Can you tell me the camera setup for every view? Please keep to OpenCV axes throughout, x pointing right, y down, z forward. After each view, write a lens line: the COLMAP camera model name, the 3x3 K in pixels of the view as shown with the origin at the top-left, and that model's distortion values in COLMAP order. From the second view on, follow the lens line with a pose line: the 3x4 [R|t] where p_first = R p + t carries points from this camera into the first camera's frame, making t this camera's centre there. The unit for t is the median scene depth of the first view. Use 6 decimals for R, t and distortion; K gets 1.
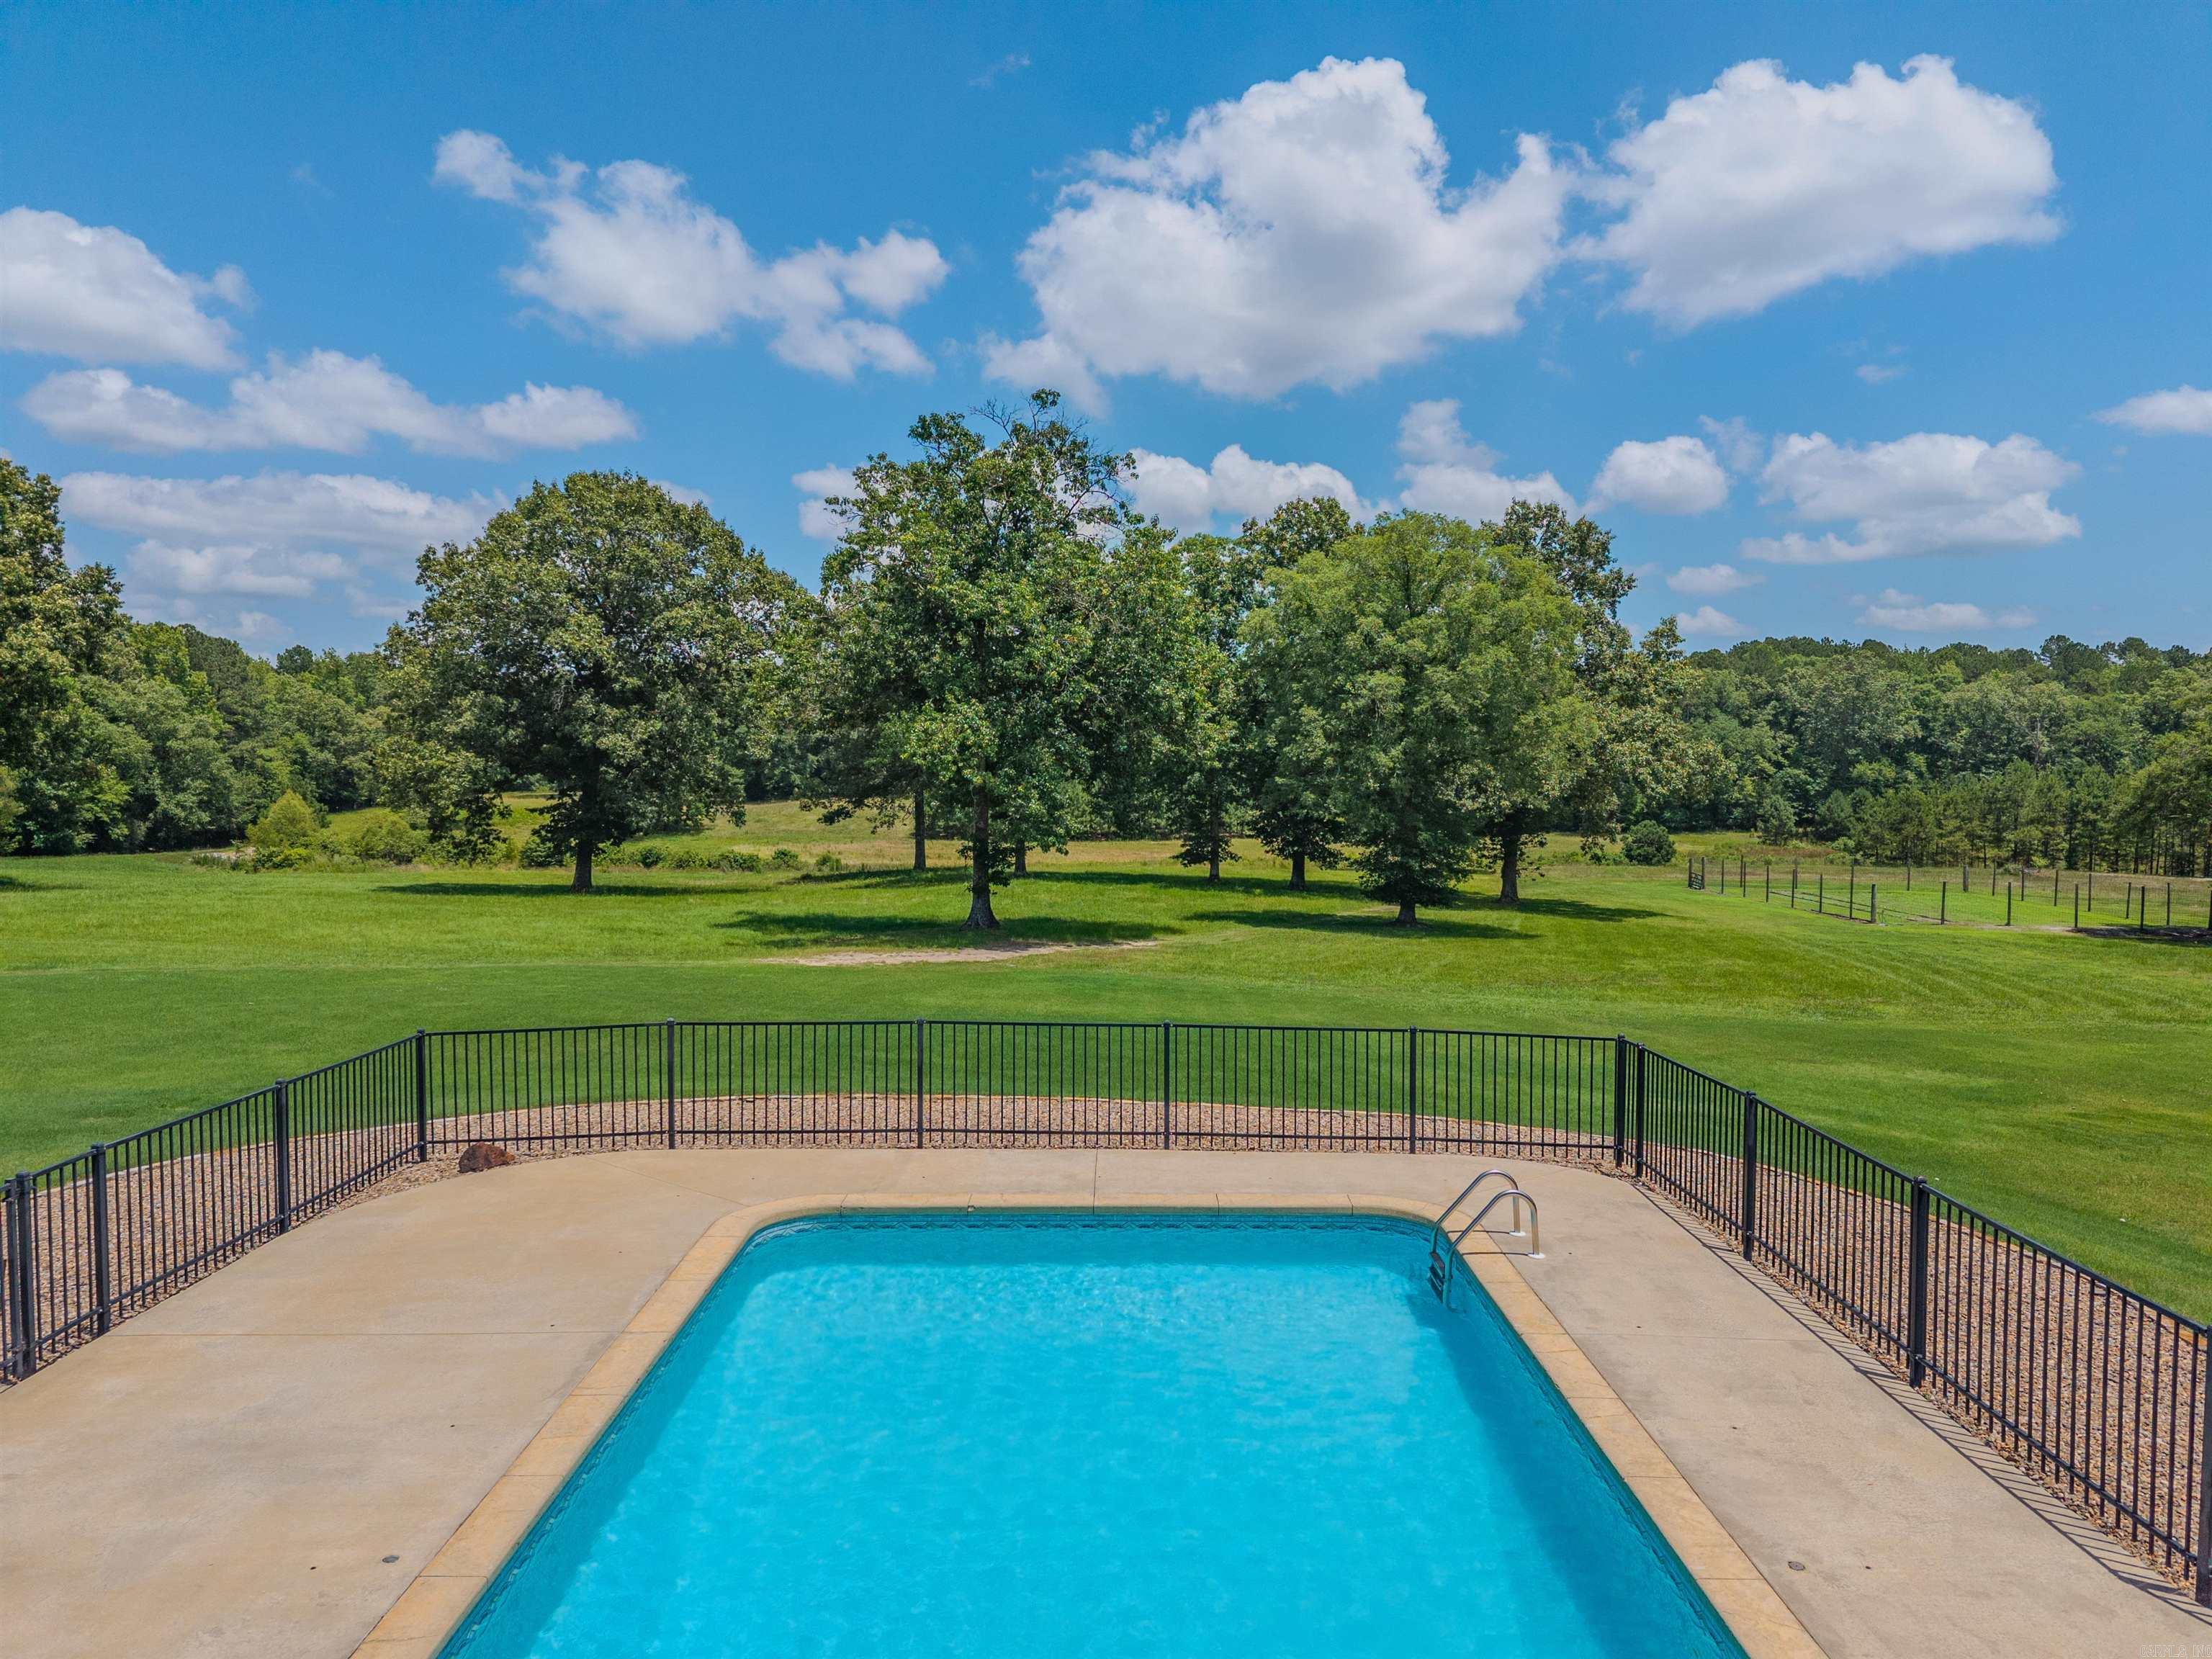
lens RADIAL K [[1516.1, 0, 1106.0], [0, 1516.1, 829.5], [0, 0, 1]] dist [0.062903, -0.110827]
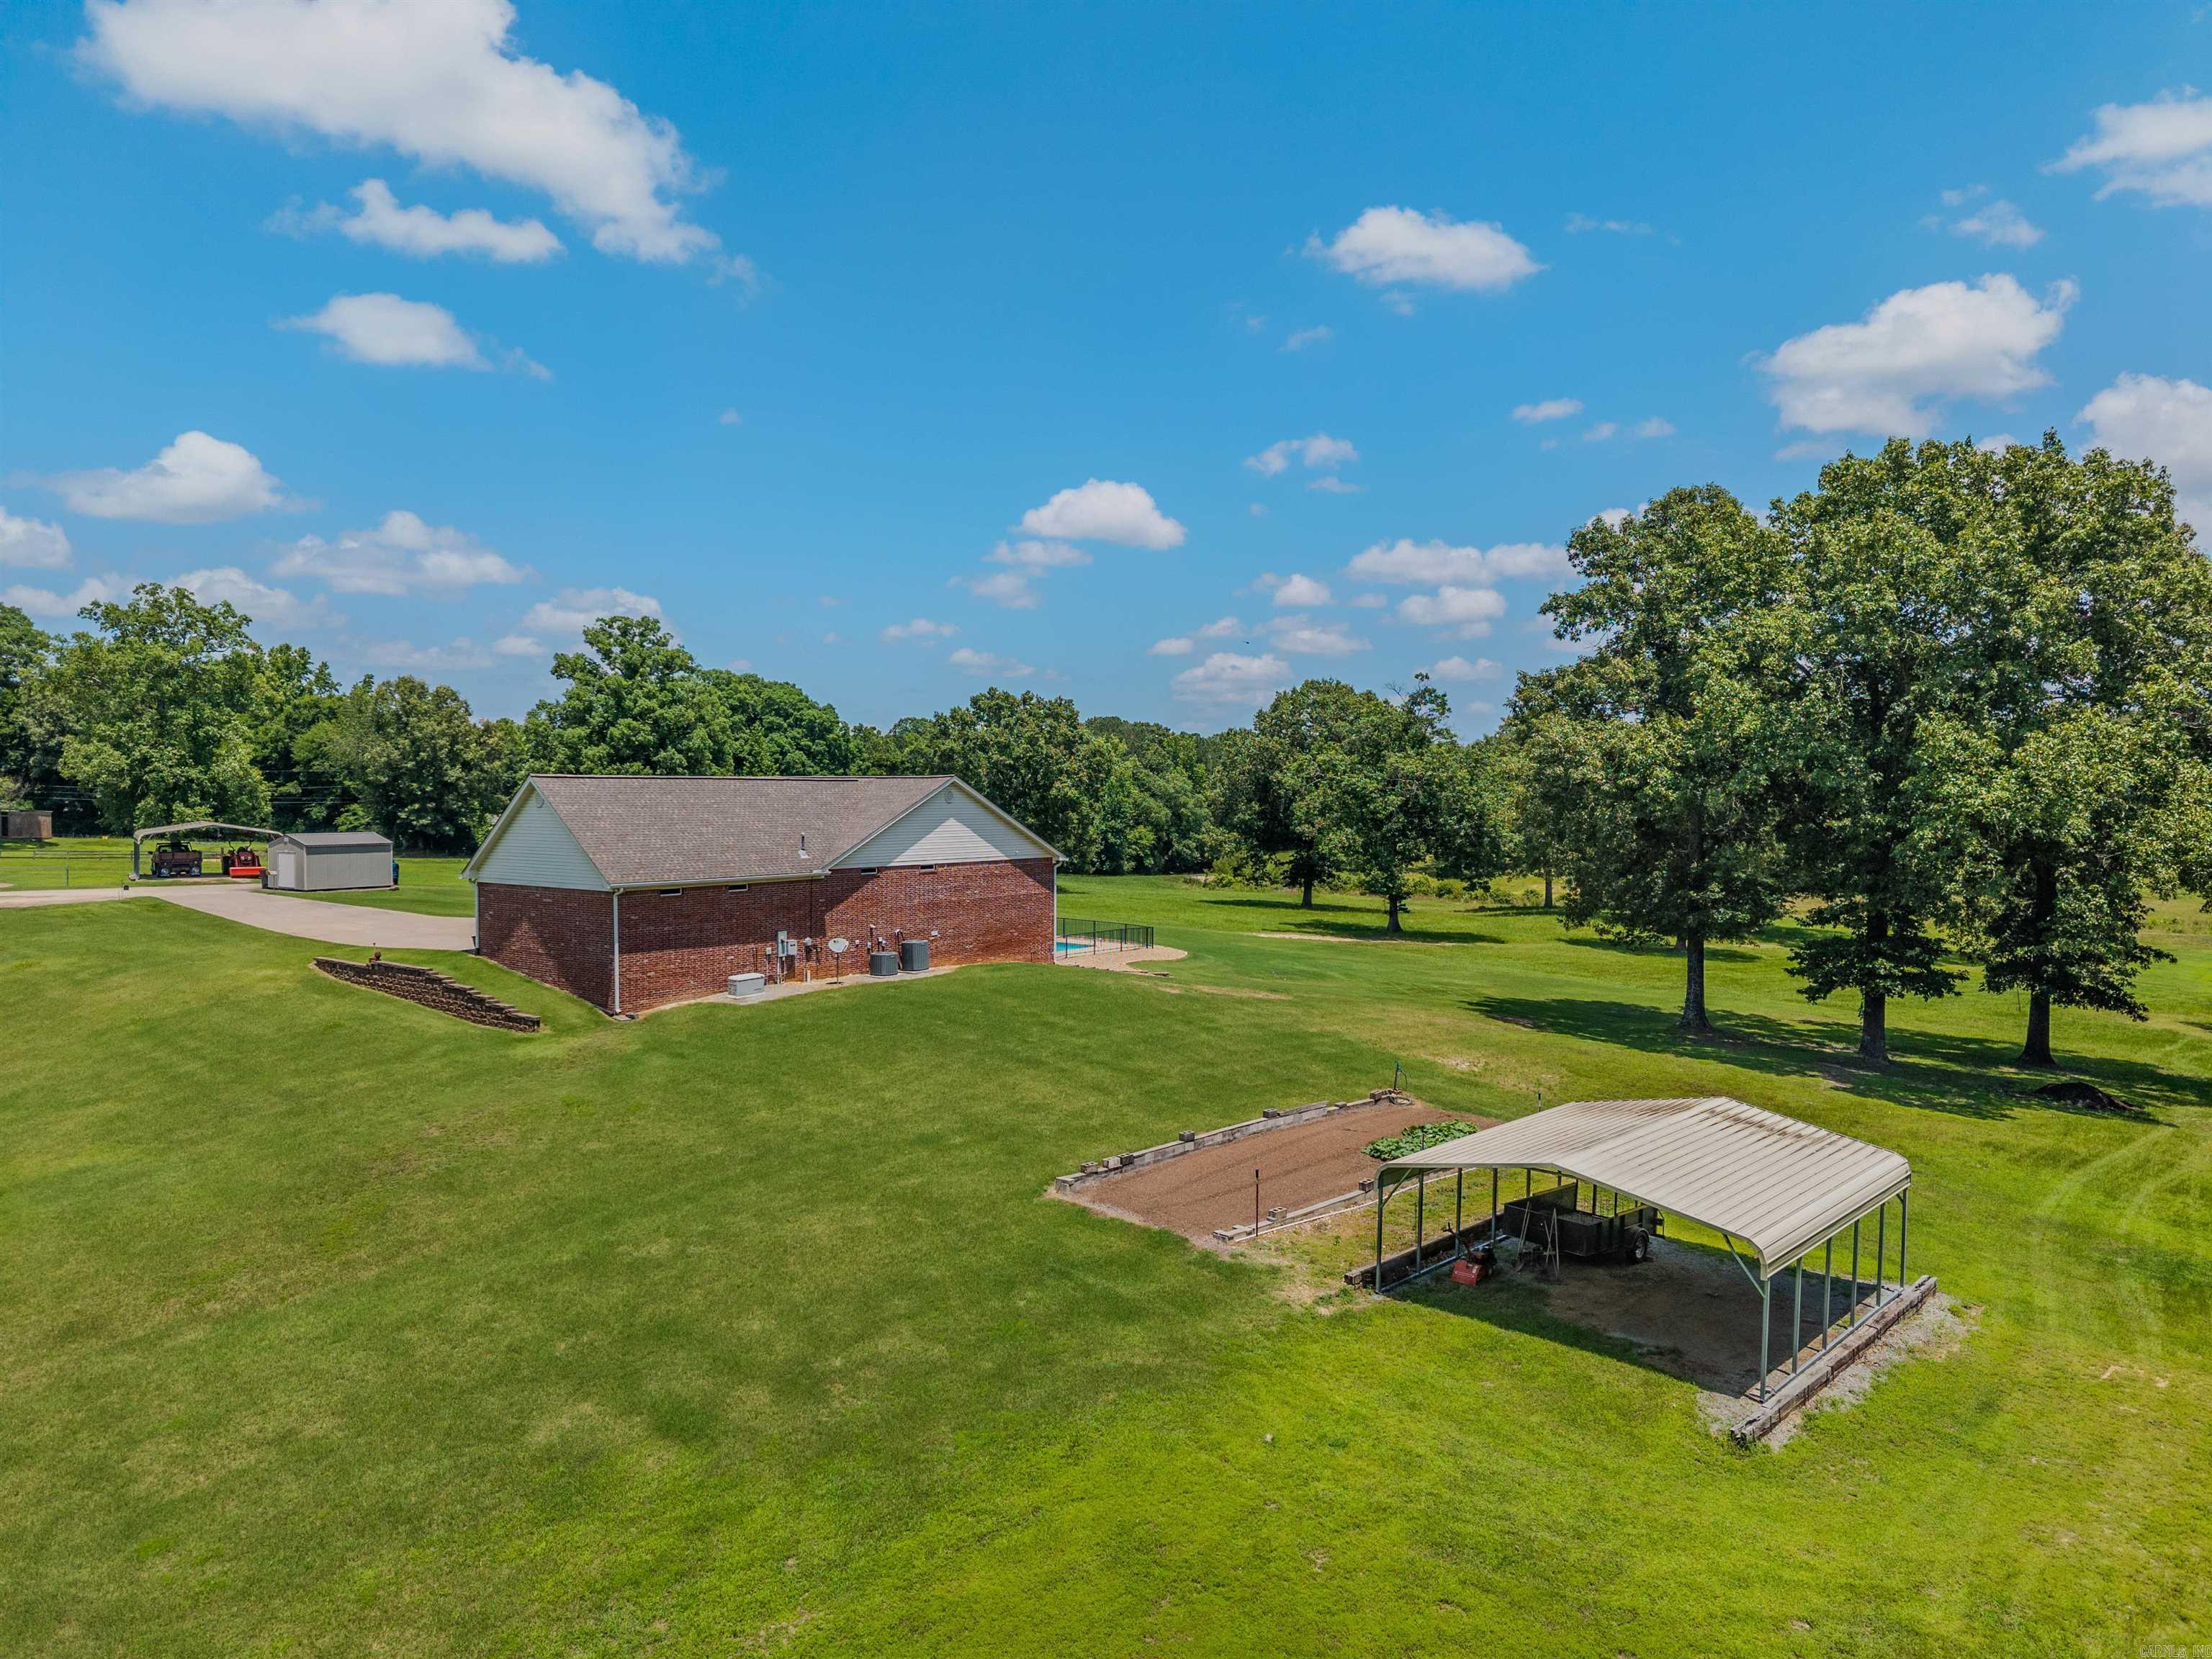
lens RADIAL K [[1589.1, 0, 1106.0], [0, 1589.1, 829.5], [0, 0, 1]] dist [-0.000868, -0.001982]
pose [[0.766961, 0.021767, -0.641324, 0.483291], [-0.032334, 0.999466, -0.004745, -0.025468], [0.640878, 0.024376, 0.767256, -0.435311]]
